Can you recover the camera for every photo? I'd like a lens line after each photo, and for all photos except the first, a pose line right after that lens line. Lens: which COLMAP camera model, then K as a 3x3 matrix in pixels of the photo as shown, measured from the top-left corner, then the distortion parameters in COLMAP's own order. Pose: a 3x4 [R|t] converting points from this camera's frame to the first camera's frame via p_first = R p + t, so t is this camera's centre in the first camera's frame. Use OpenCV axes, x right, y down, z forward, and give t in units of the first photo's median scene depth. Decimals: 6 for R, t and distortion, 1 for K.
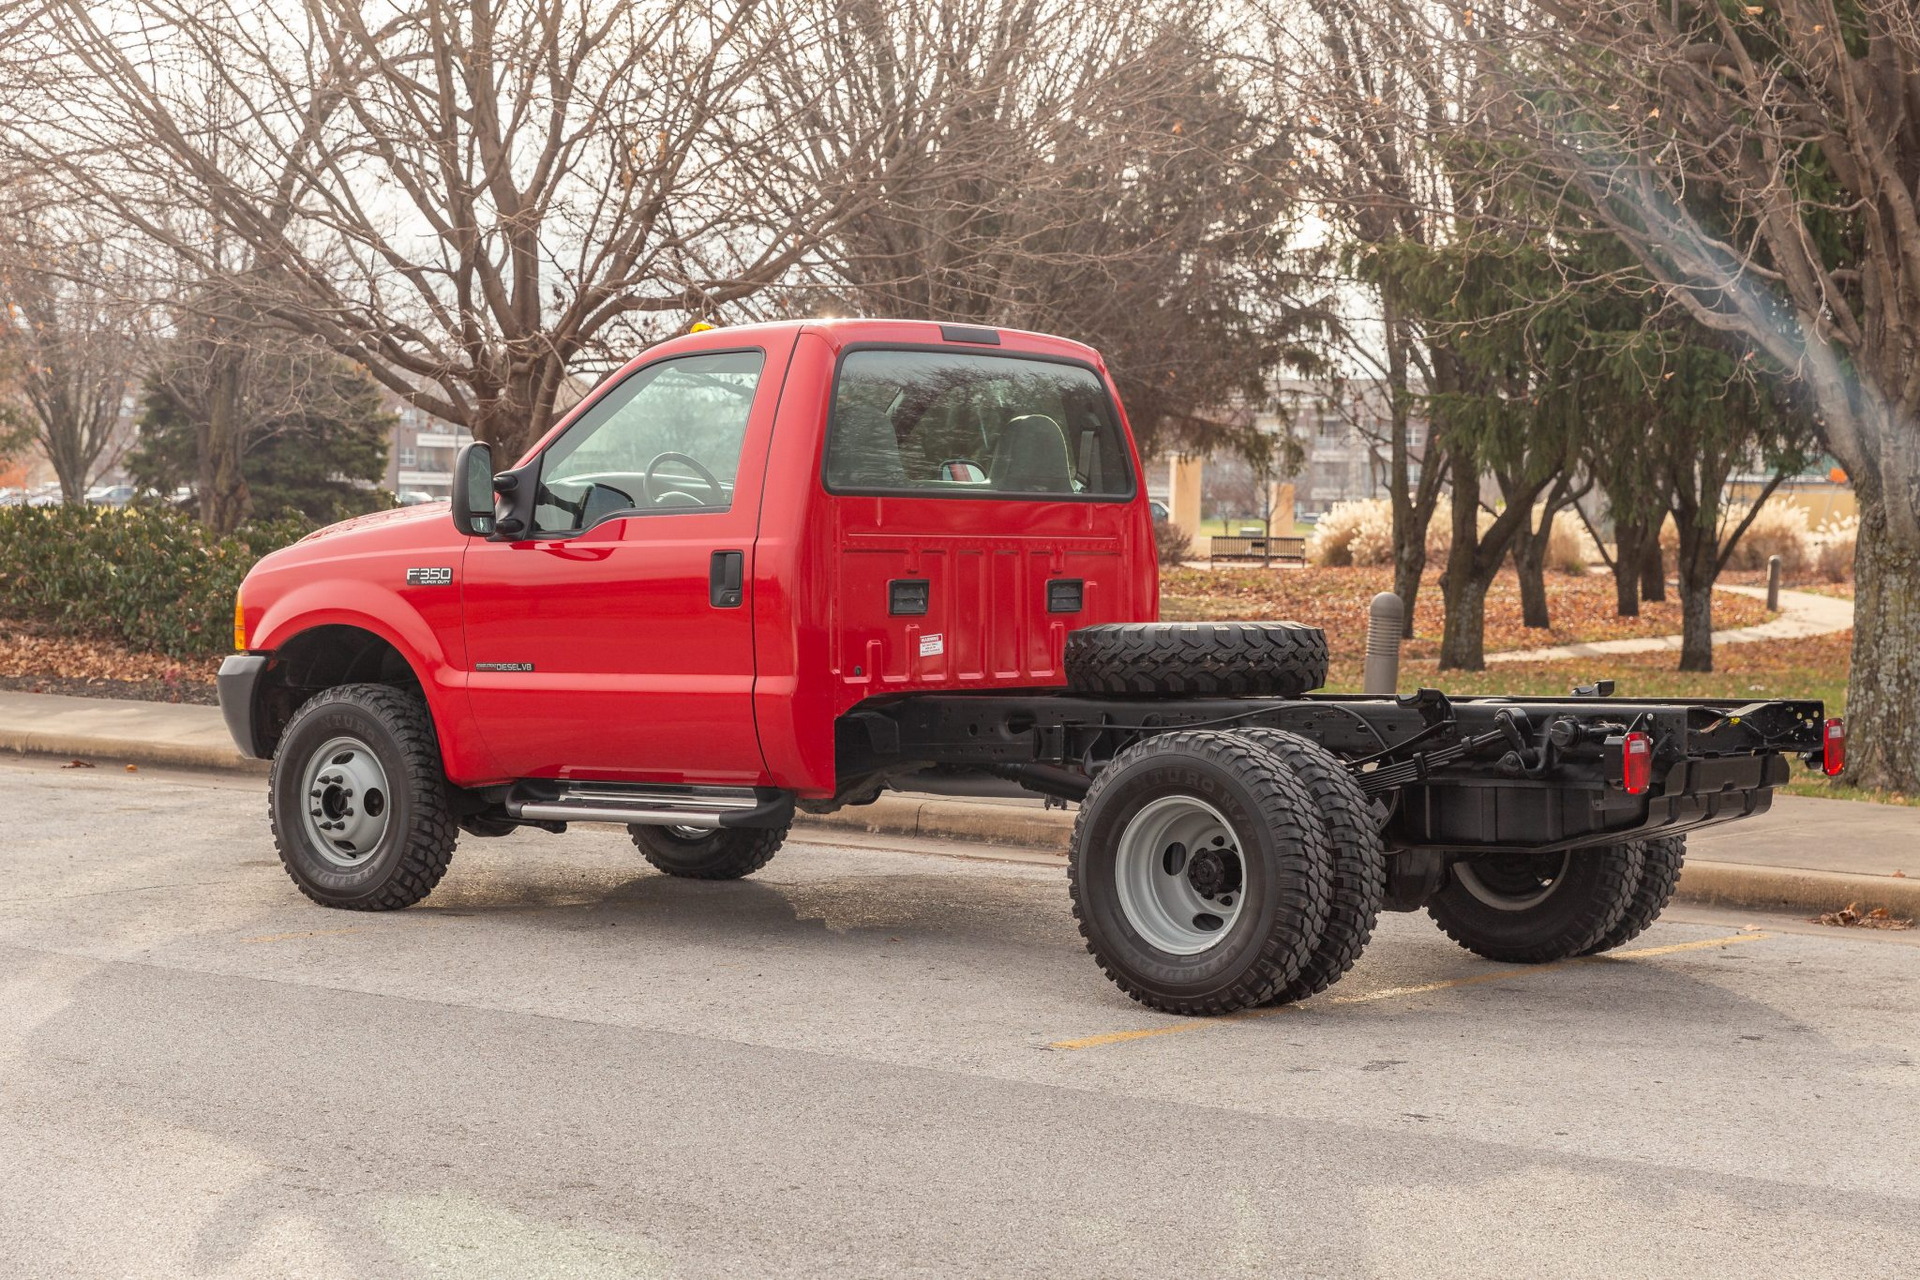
lens RADIAL K [[3164.2, 0, 960.0], [0, 3164.2, 640.0], [0, 0, 1]] dist [0.014422, 0.025449]
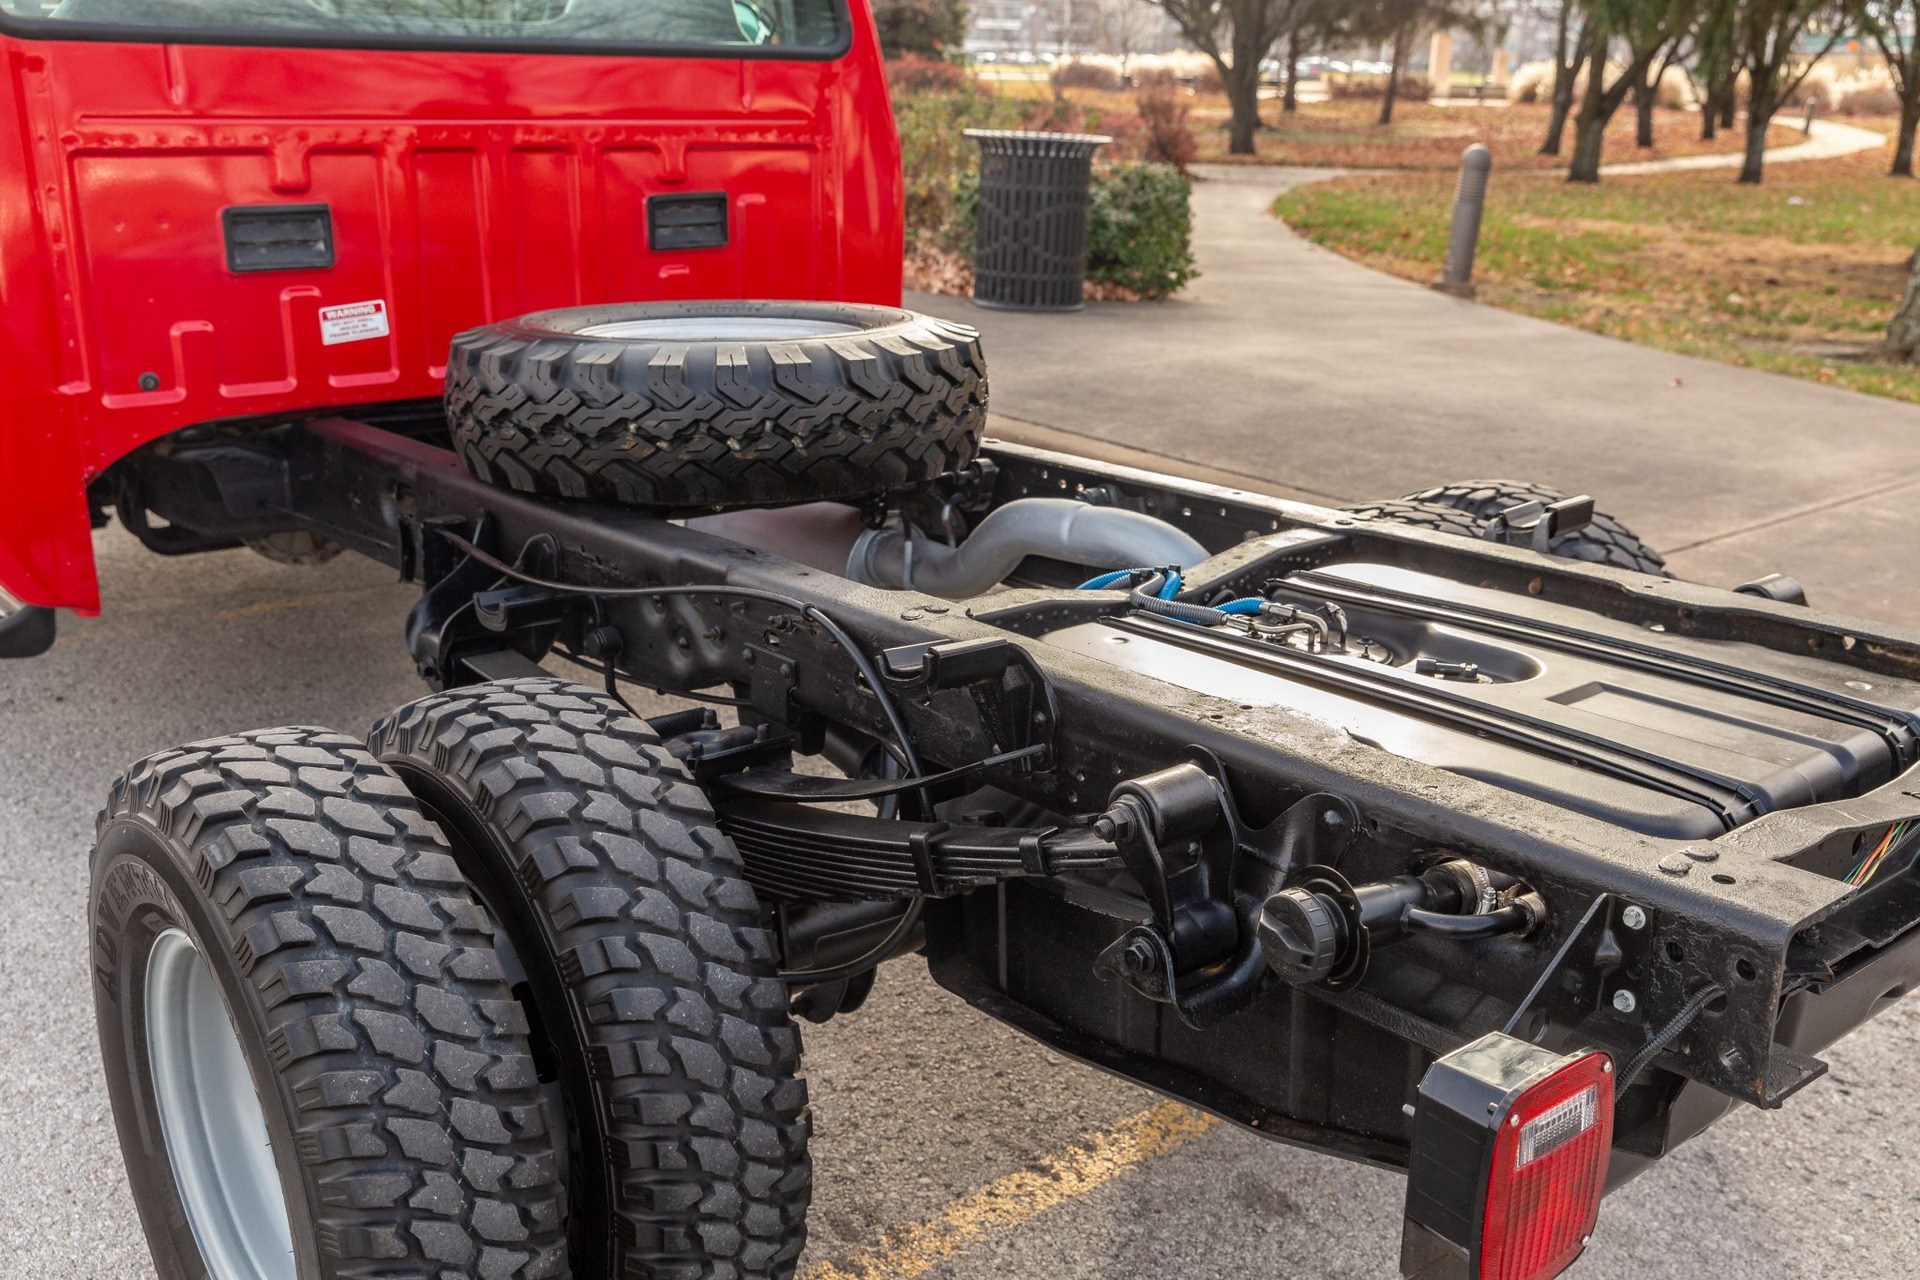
lens RADIAL K [[1723.1, 0, 960.0], [0, 1723.1, 640.0], [0, 0, 1]] dist [0.009782, -0.003014]
pose [[0.982606, 0.062270, -0.174950, 0.154999], [-0.011483, 0.960675, 0.277438, -0.030615], [0.185346, -0.270604, 0.944680, 0.714062]]
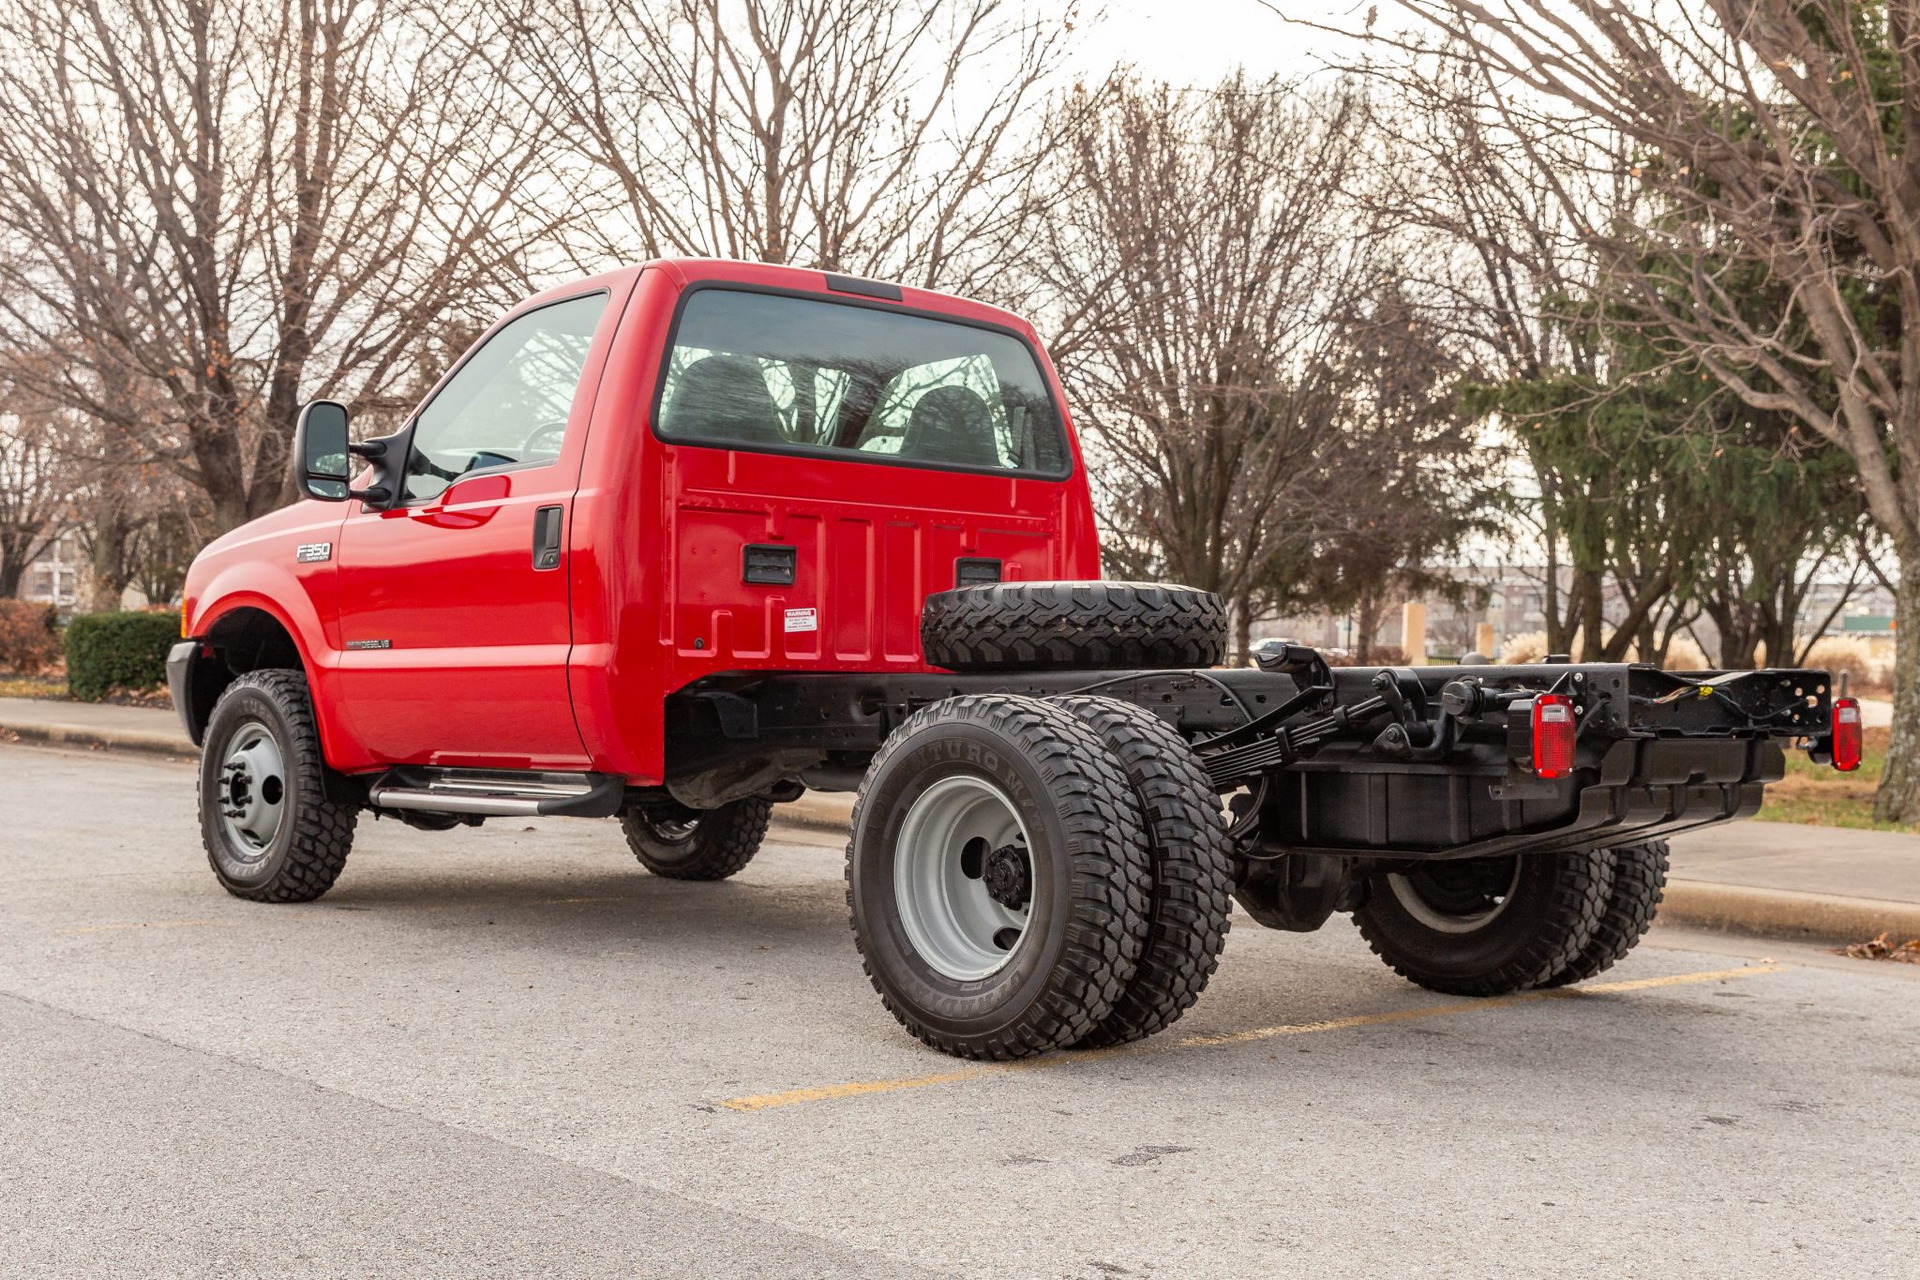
lens RADIAL K [[2169.6, 0, 940.6], [0, 2169.6, 629.6], [0, 0, 1]] dist [0.012722, 0.003086]
pose [[0.989739, 0.005537, -0.142779, 0.118784], [-0.011959, 0.998953, -0.044155, 0.031169], [0.142385, 0.045409, 0.988769, 0.395425]]
